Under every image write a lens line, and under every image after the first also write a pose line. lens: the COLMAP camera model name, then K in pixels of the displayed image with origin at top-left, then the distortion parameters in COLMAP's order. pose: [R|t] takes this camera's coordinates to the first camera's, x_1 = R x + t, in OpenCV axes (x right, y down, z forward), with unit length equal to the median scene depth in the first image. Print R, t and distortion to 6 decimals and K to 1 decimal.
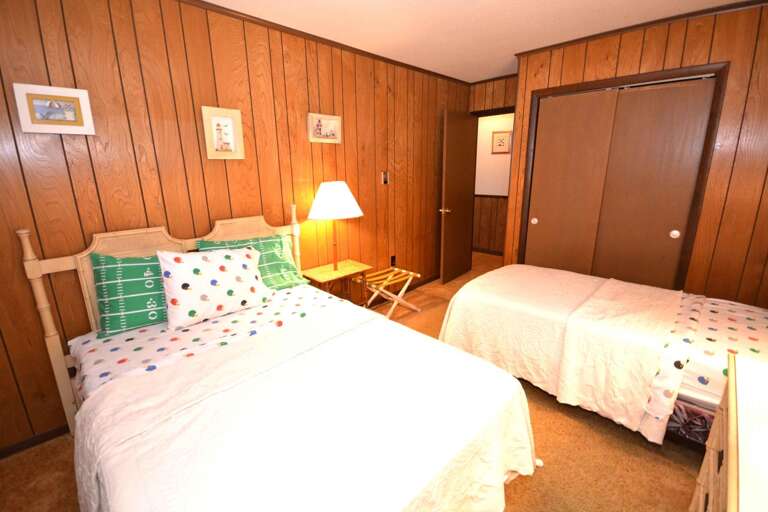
lens RADIAL K [[336.4, 0, 384.0], [0, 336.4, 256.0], [0, 0, 1]] dist [0.002643, -0.008458]
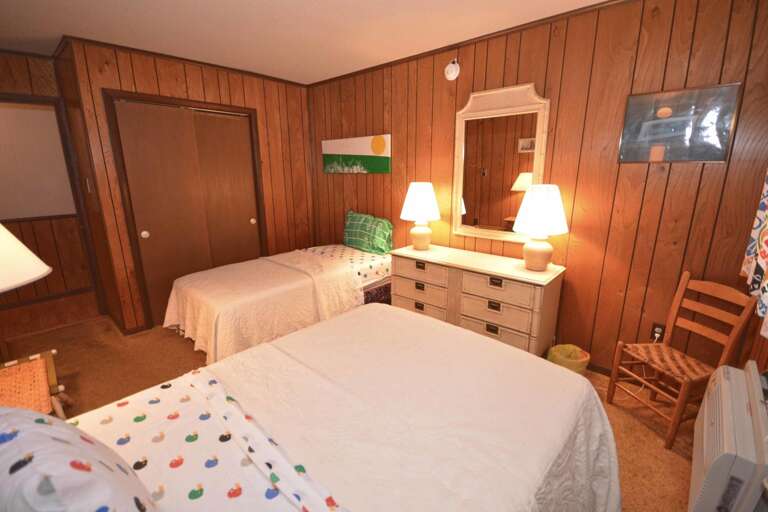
lens RADIAL K [[336.4, 0, 384.0], [0, 336.4, 256.0], [0, 0, 1]] dist [0.002643, -0.008458]
pose [[-0.038381, -0.231852, 0.971994, -0.601021], [0.262382, 0.936241, 0.233685, -0.114868], [-0.964201, 0.264002, 0.024899, 0.455278]]
